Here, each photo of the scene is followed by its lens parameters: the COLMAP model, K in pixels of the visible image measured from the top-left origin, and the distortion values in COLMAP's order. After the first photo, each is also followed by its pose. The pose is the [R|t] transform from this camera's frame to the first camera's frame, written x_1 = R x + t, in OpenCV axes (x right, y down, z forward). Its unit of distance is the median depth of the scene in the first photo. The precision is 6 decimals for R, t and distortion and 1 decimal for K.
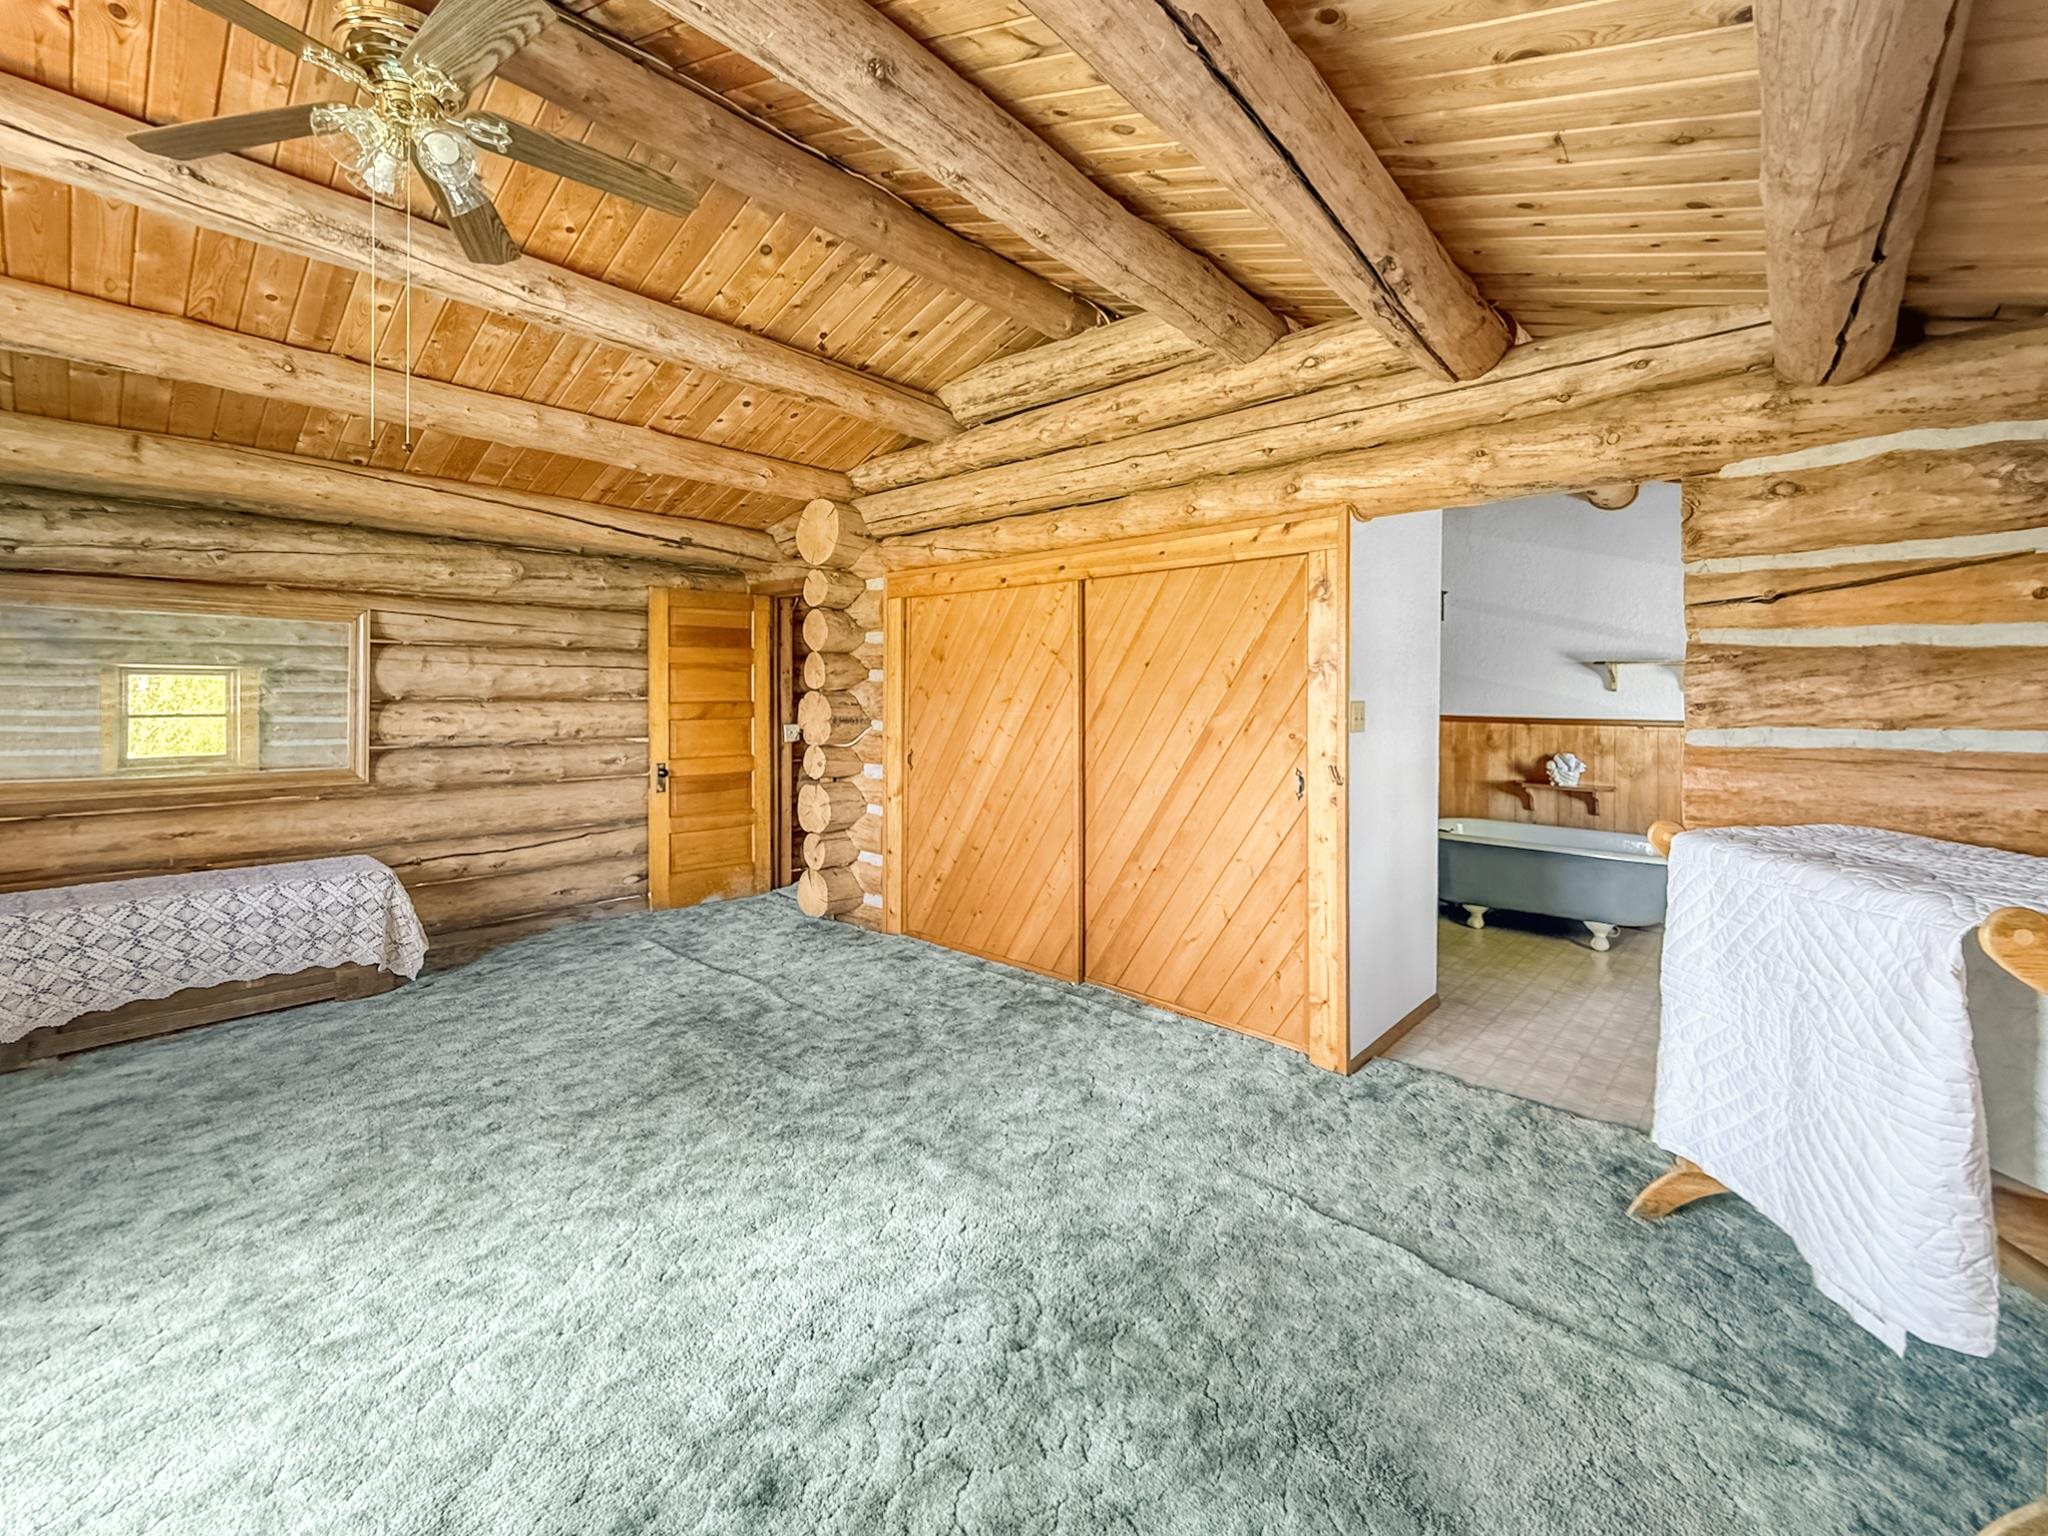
lens RADIAL K [[849.6, 0, 1025.4], [0, 849.6, 700.5], [0, 0, 1]] dist [0.001246, 0.000144]
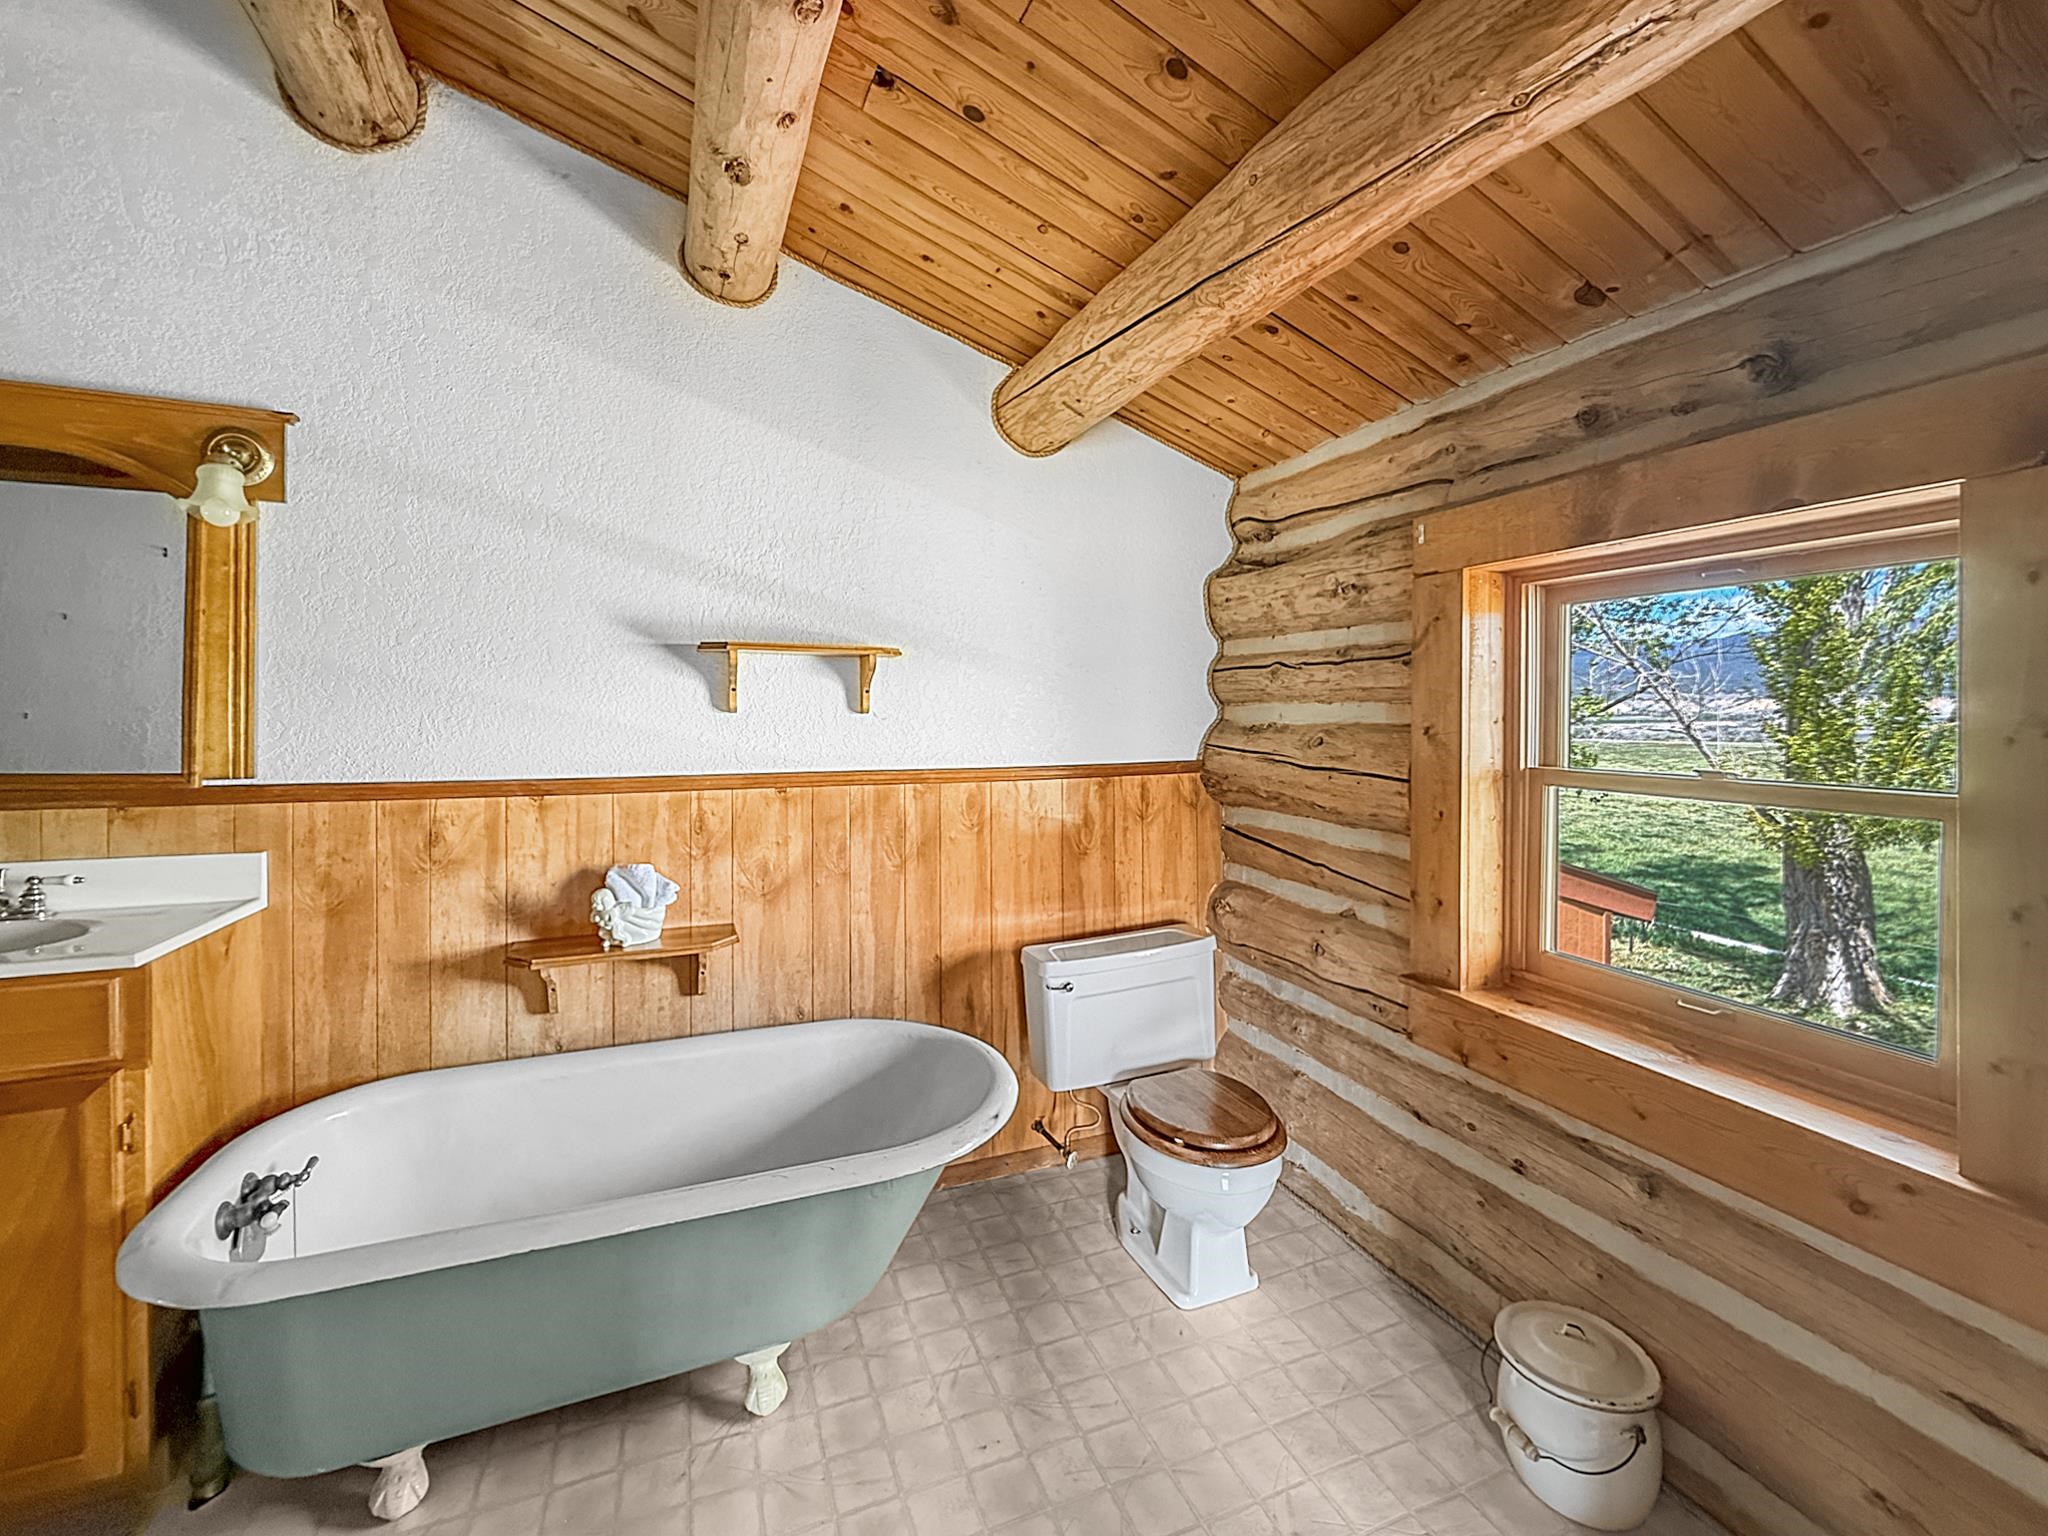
lens RADIAL K [[855.5, 0, 1020.5], [0, 855.5, 721.4], [0, 0, 1]] dist [0.000846, 0.000115]
pose [[0.434968, -0.011701, 0.900370, 0.478613], [0.006607, 0.999930, 0.009803, -0.012638], [-0.900422, 0.001685, 0.435015, 0.902832]]
